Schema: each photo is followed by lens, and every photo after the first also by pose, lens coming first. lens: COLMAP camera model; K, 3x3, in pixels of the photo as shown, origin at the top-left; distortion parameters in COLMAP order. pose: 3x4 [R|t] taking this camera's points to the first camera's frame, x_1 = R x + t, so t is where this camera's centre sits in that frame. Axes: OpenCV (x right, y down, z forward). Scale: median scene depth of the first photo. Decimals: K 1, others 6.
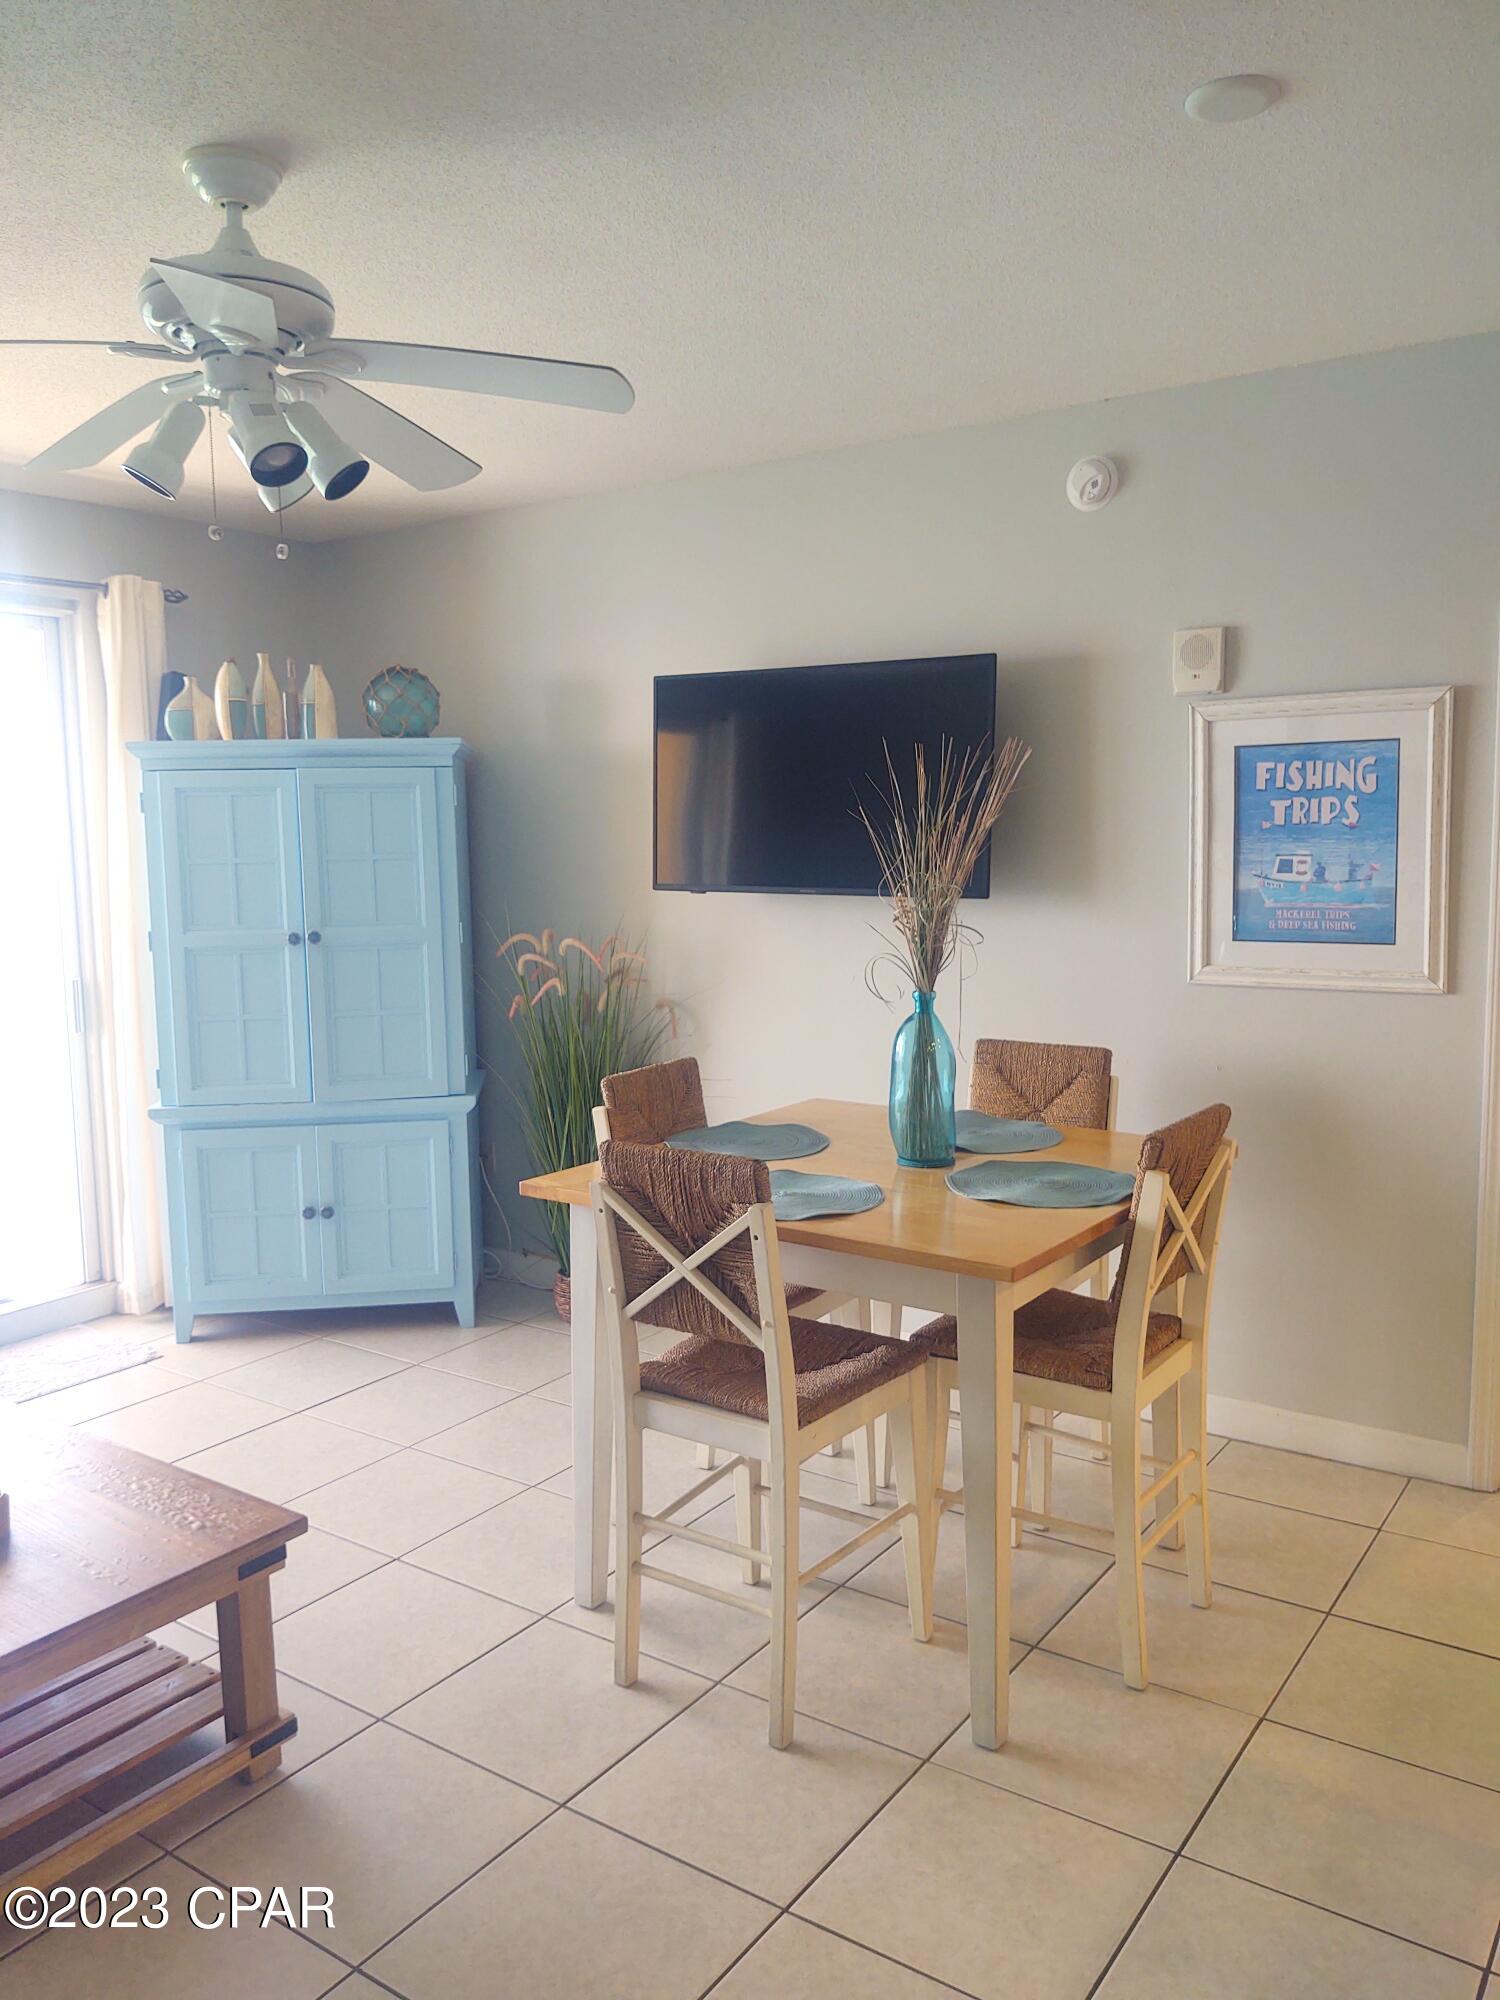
lens RADIAL K [[1535.3, 0, 733.2], [0, 1535.3, 1001.3], [0, 0, 1]] dist [0.009610, -0.014570]
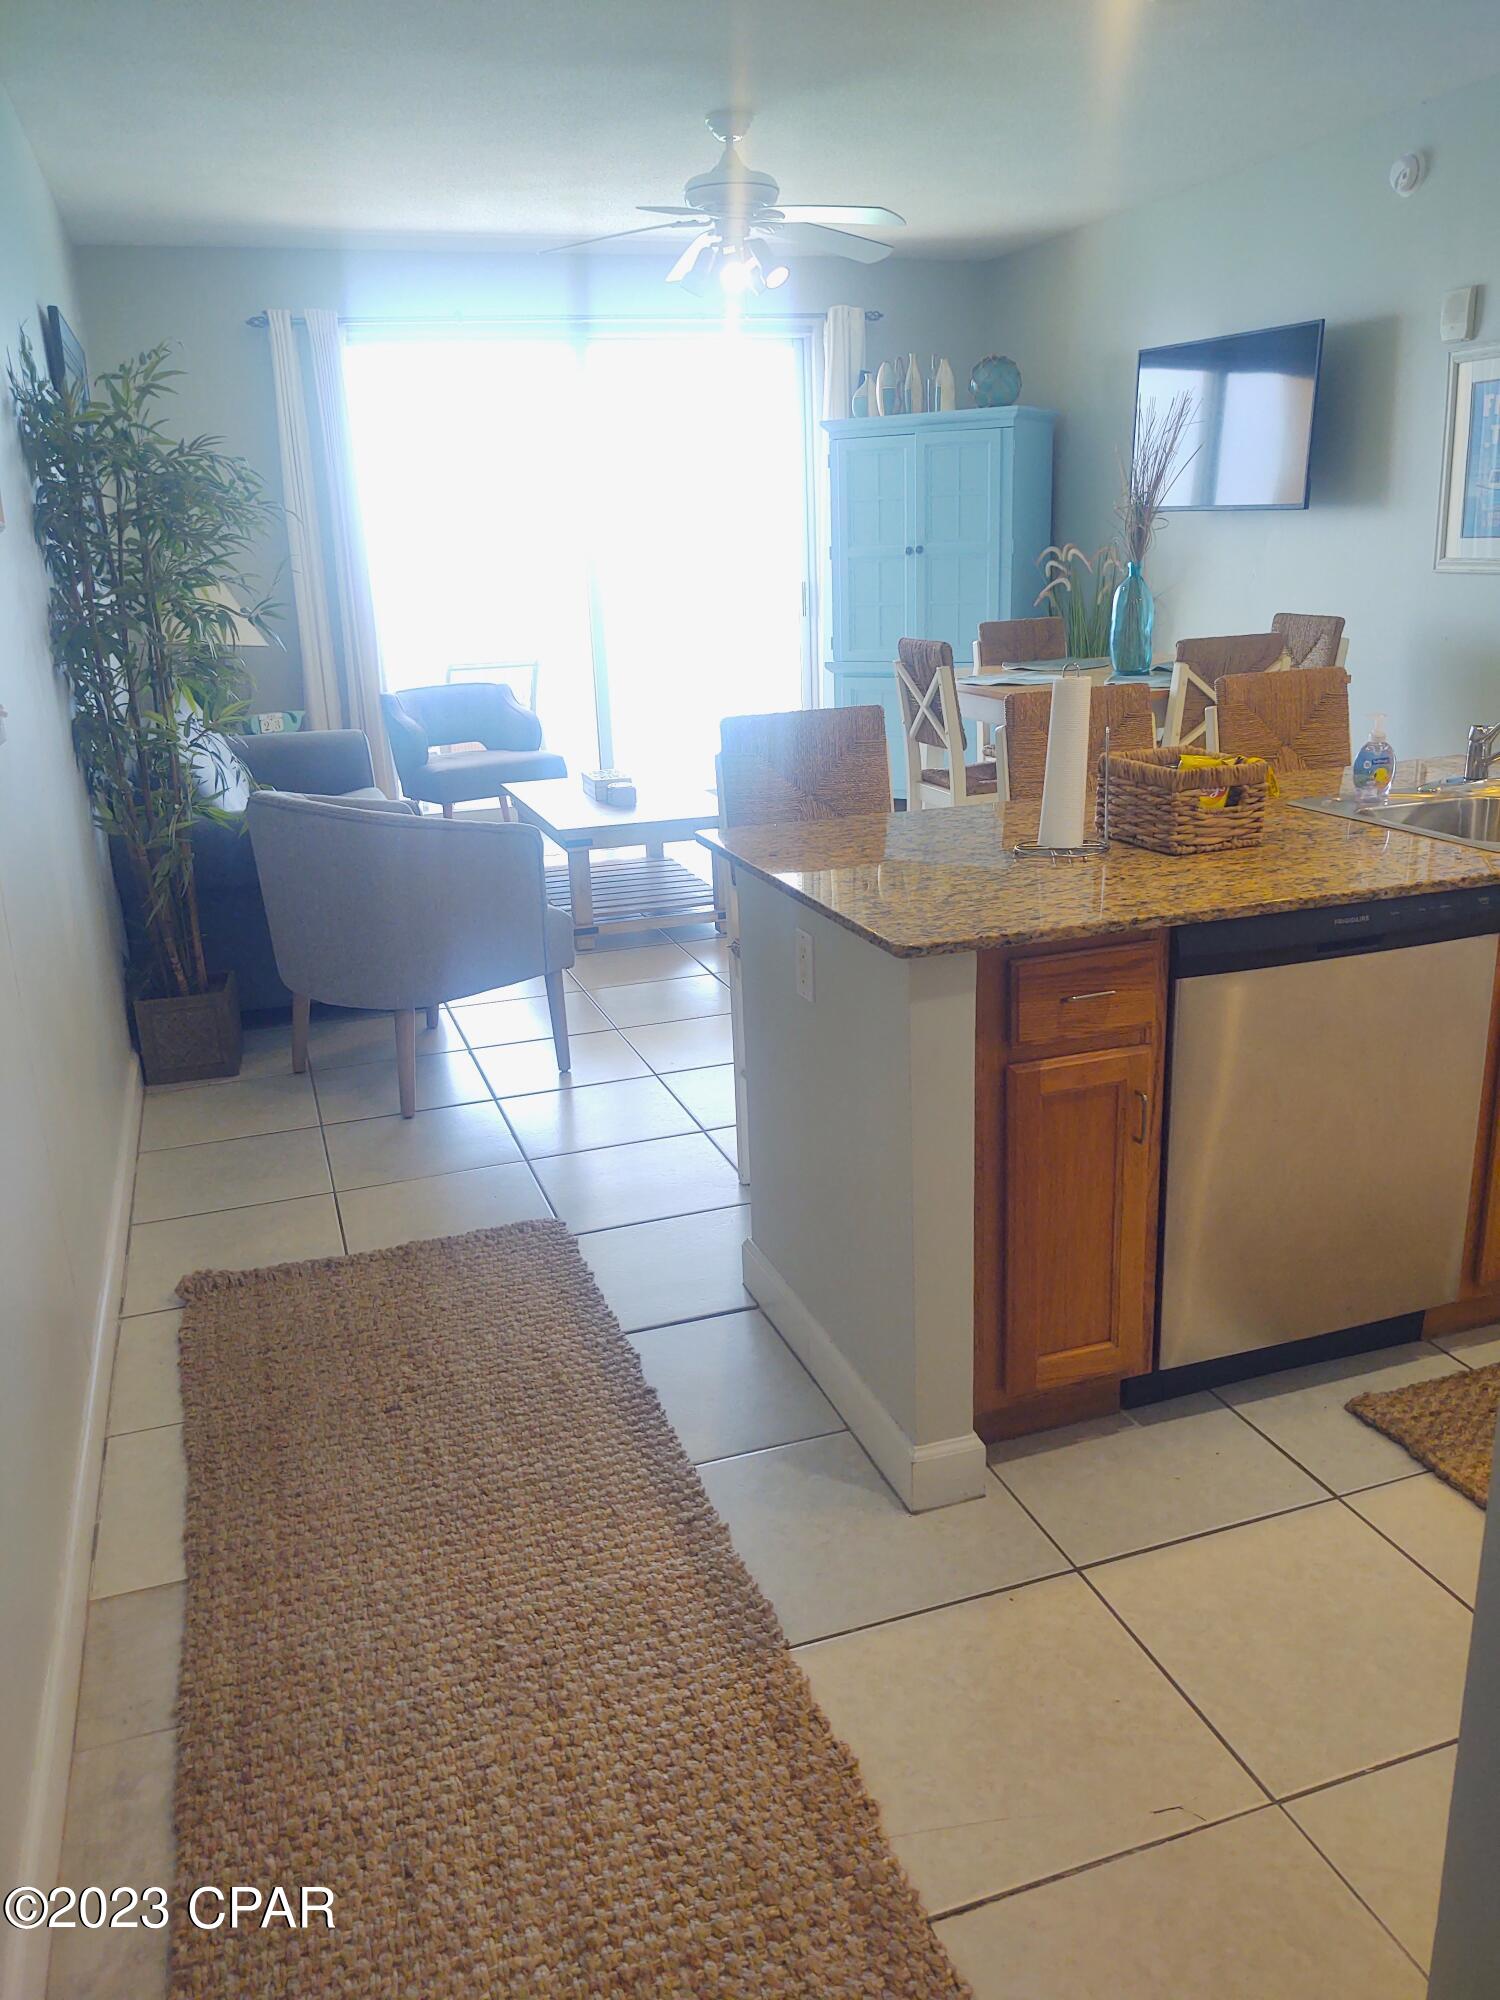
lens RADIAL K [[1565.4, 0, 756.0], [0, 1565.4, 1037.3], [0, 0, 1]] dist [-0.004176, -0.005553]
pose [[0.812503, 0.168576, -0.558050, 0.545247], [-0.046194, 0.972884, 0.226632, 0.085213], [0.581123, -0.158361, 0.798259, -0.416937]]
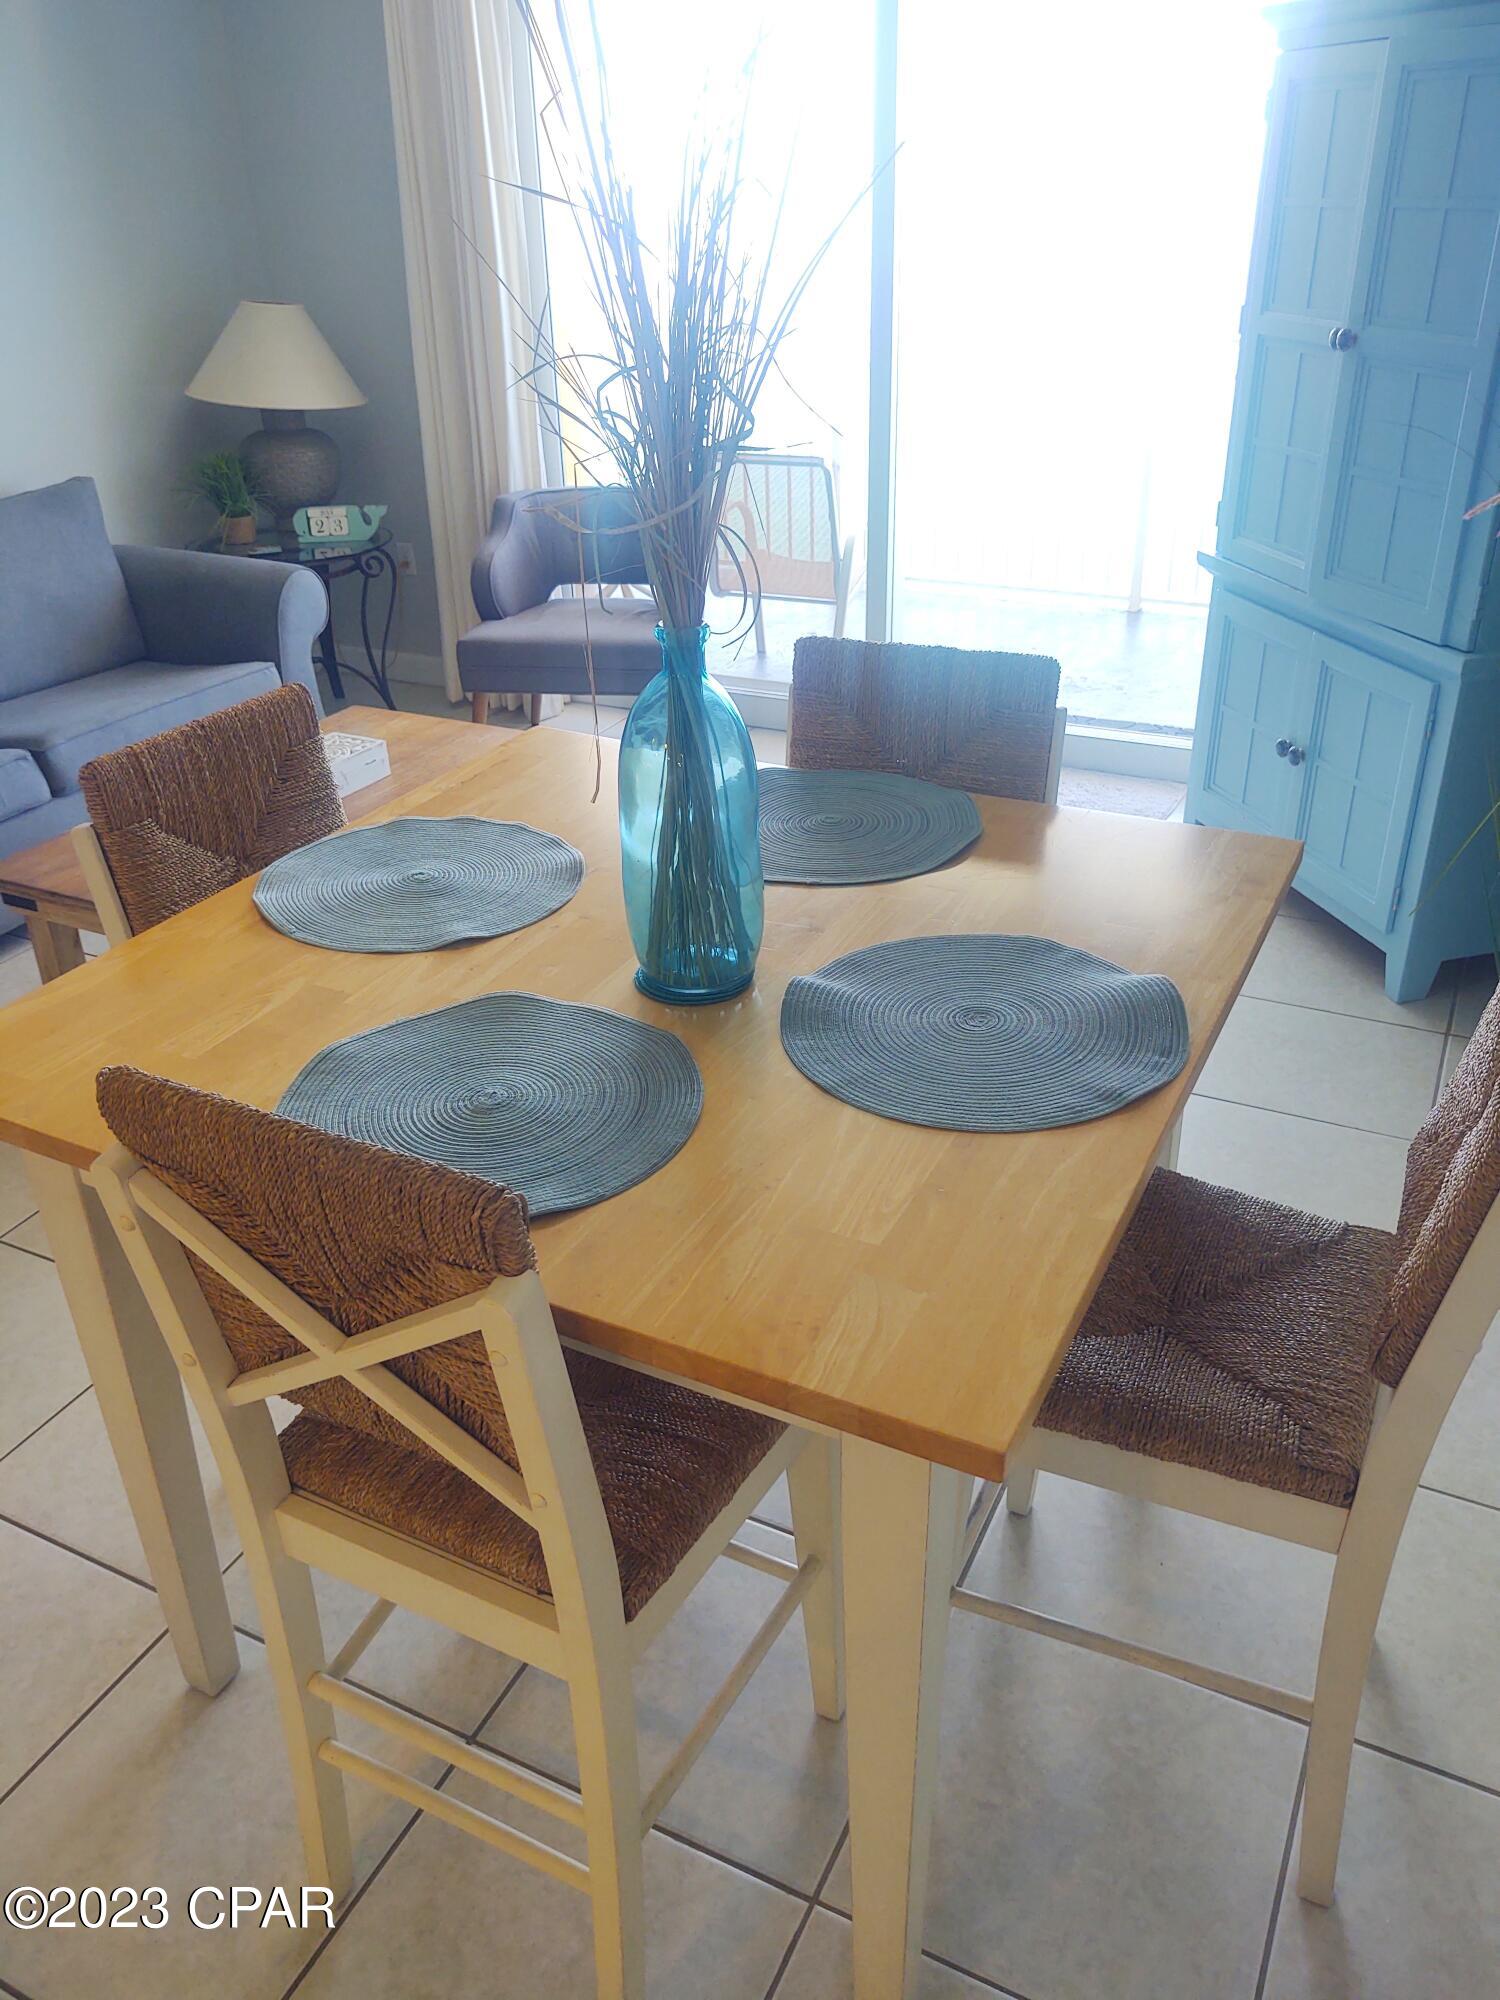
lens RADIAL K [[1535.3, 0, 733.2], [0, 1535.3, 1001.3], [0, 0, 1]] dist [0.009610, -0.014570]
pose [[0.150400, 0.485524, -0.861189, 0.378712], [-0.091044, 0.874198, 0.476958, -0.082821], [0.984424, 0.006671, 0.175684, 0.628644]]
